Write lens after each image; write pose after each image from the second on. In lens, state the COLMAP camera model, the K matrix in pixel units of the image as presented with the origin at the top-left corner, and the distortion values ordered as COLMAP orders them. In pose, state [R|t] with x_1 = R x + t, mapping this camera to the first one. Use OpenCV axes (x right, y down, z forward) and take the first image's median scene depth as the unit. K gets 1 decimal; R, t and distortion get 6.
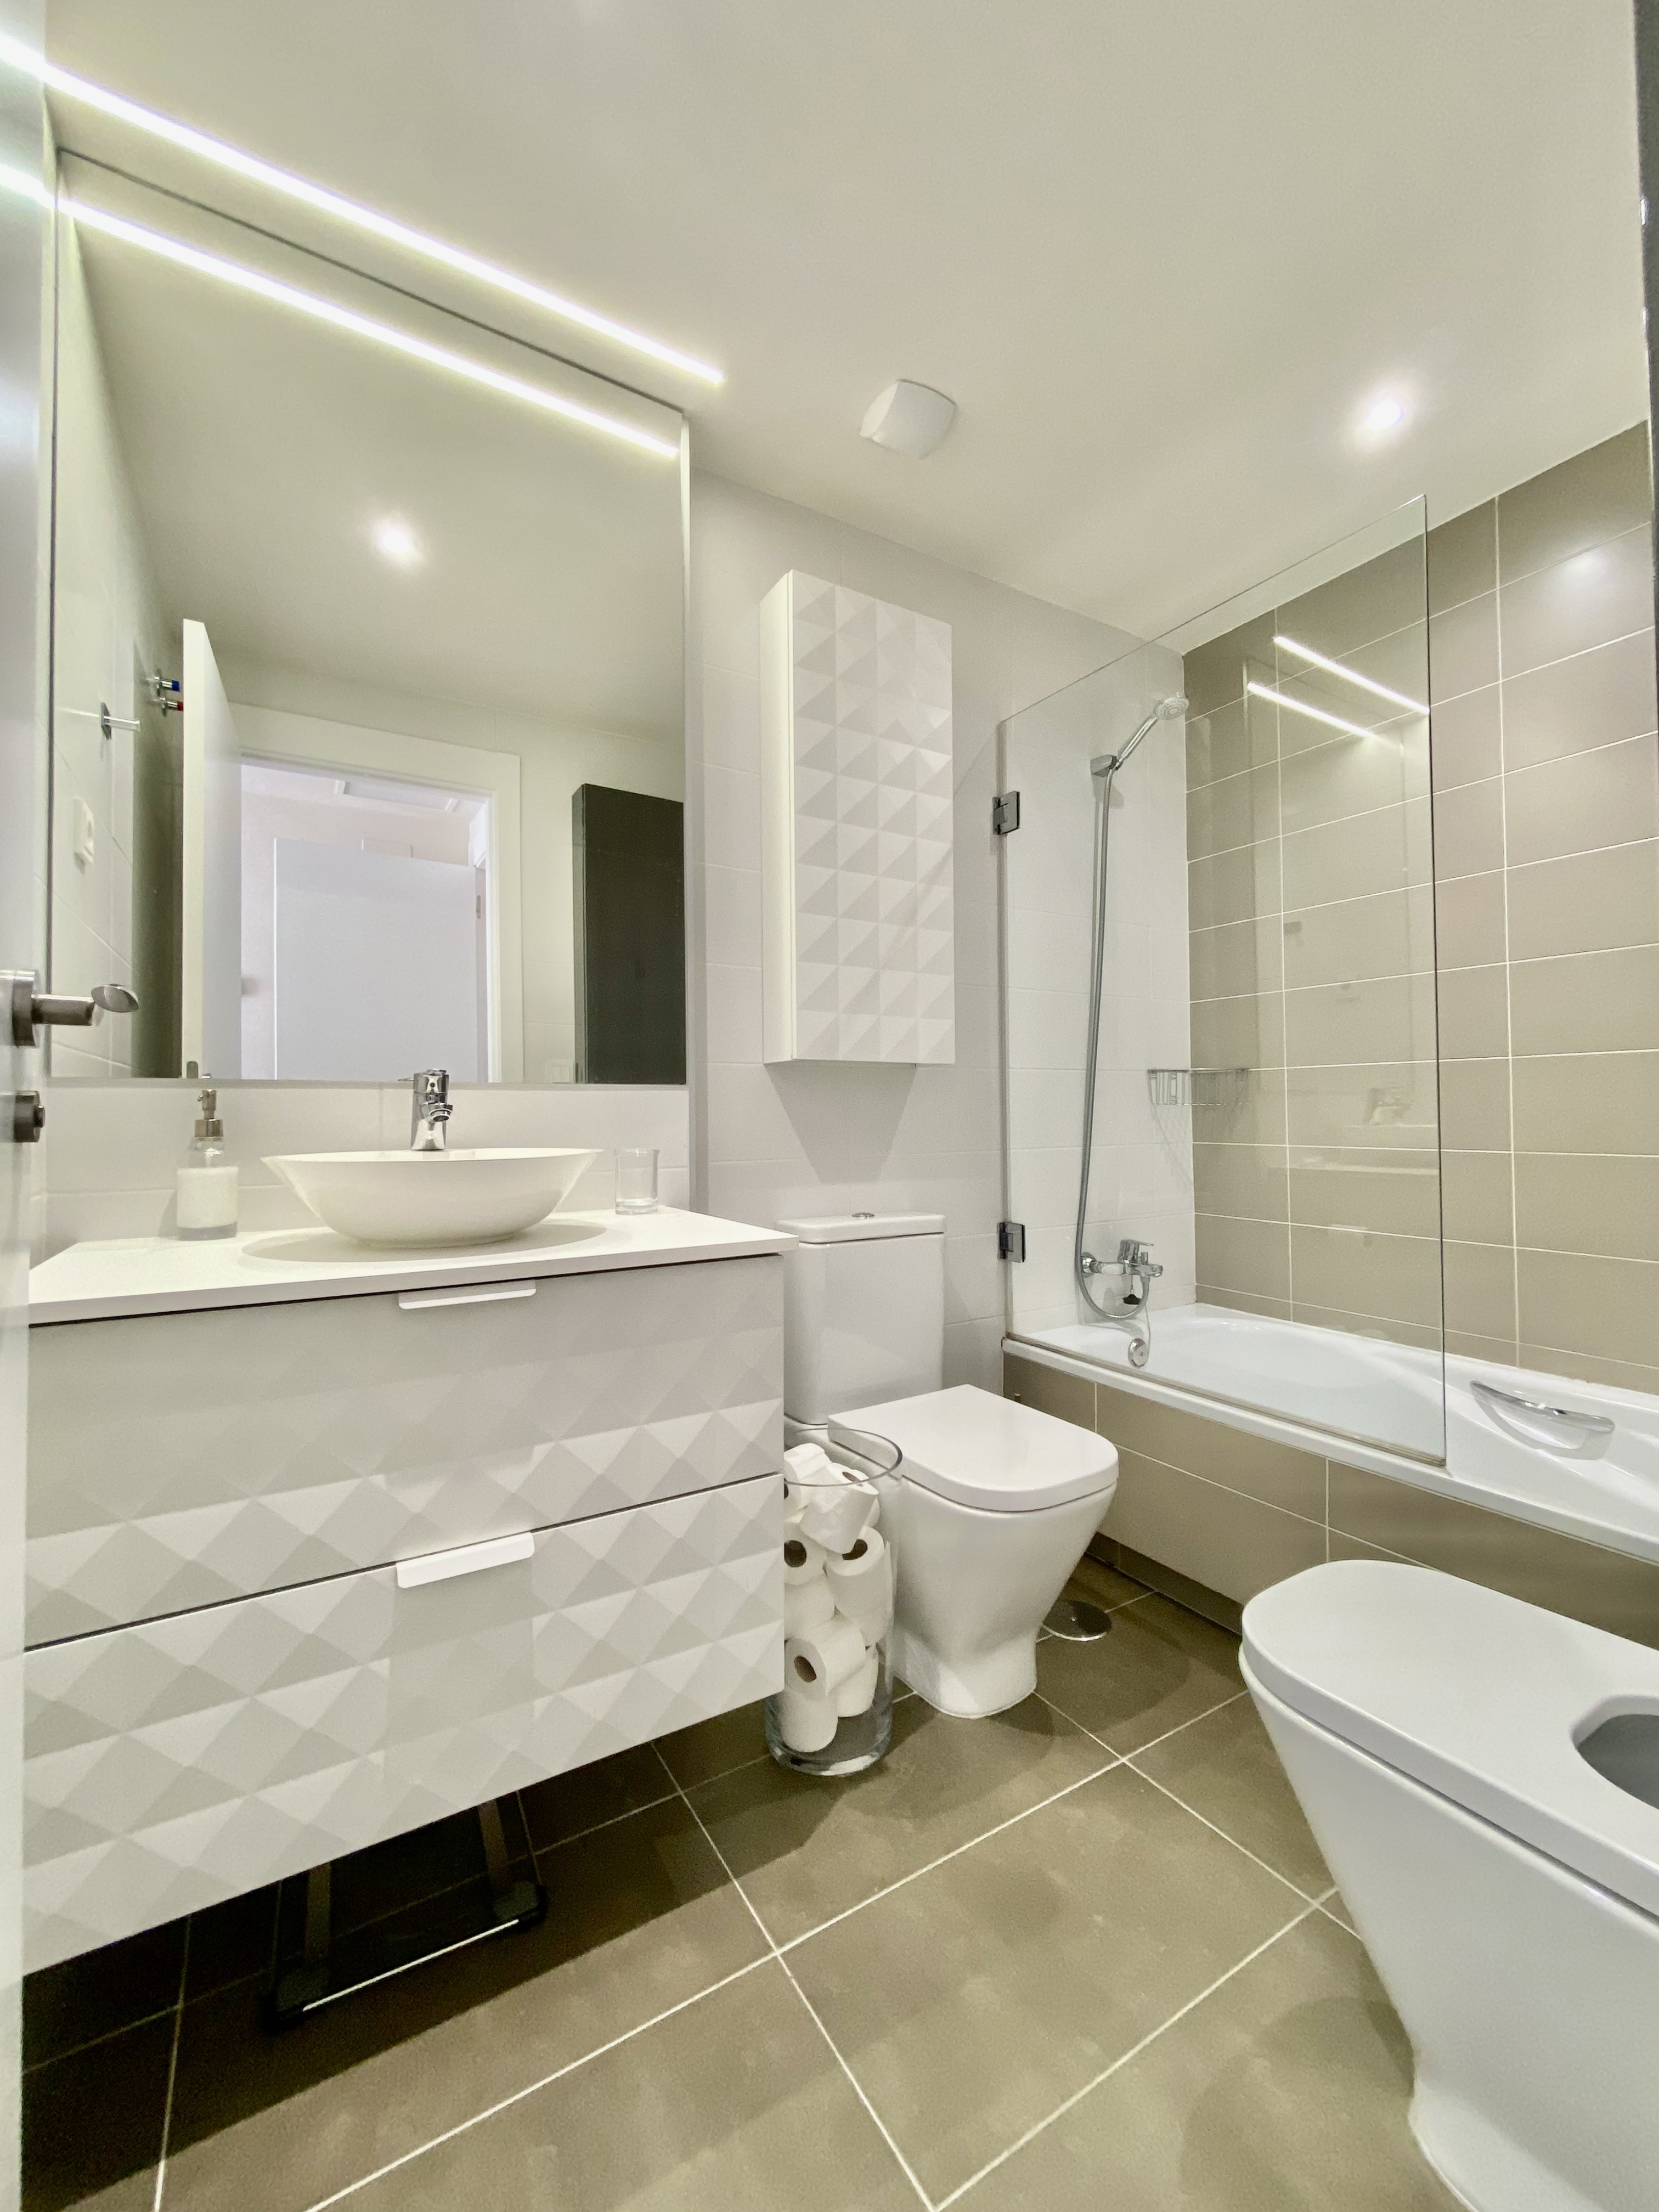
lens RADIAL K [[901.7, 0, 824.5], [0, 901.7, 1099.3], [0, 0, 1]] dist [0.002551, -0.003055]
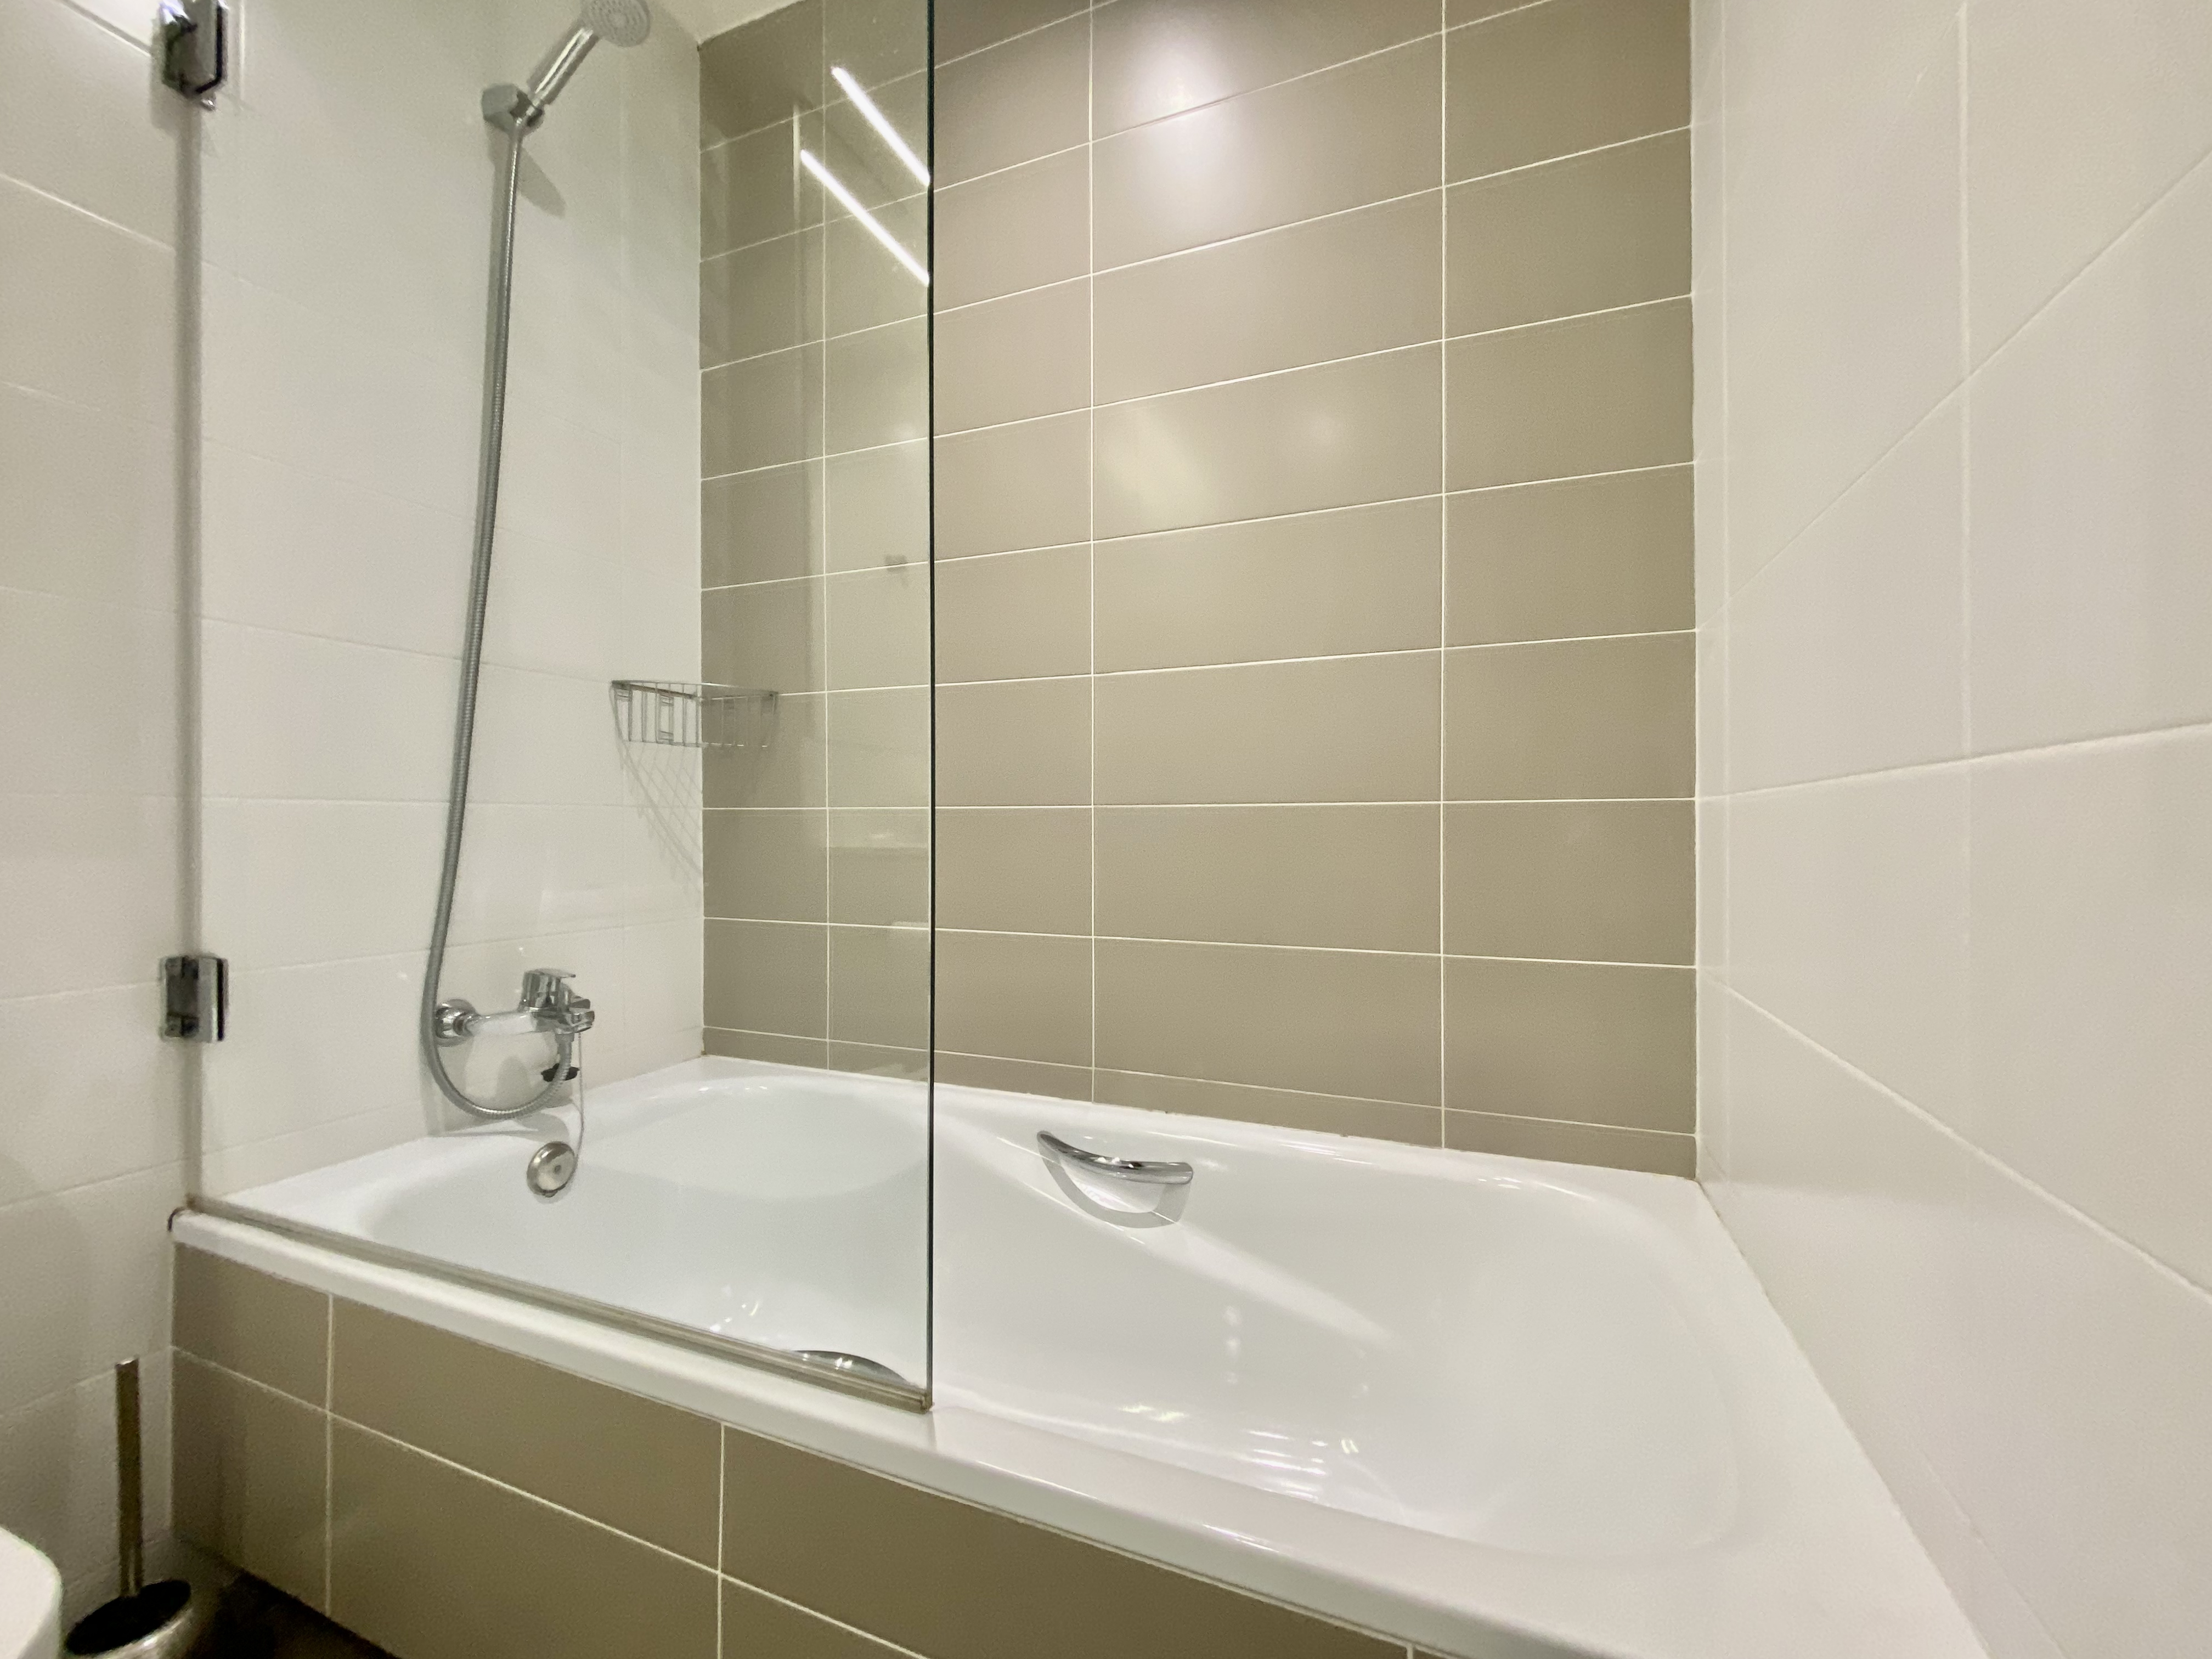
lens RADIAL K [[901.7, 0, 1110.1], [0, 901.7, 830.5], [0, 0, 1]] dist [0.002551, -0.003055]
pose [[0.808928, 0.005222, 0.587884, 0.290001], [-0.015924, 0.999788, 0.013030, 0.055681], [-0.587692, -0.019902, 0.808840, 0.336933]]
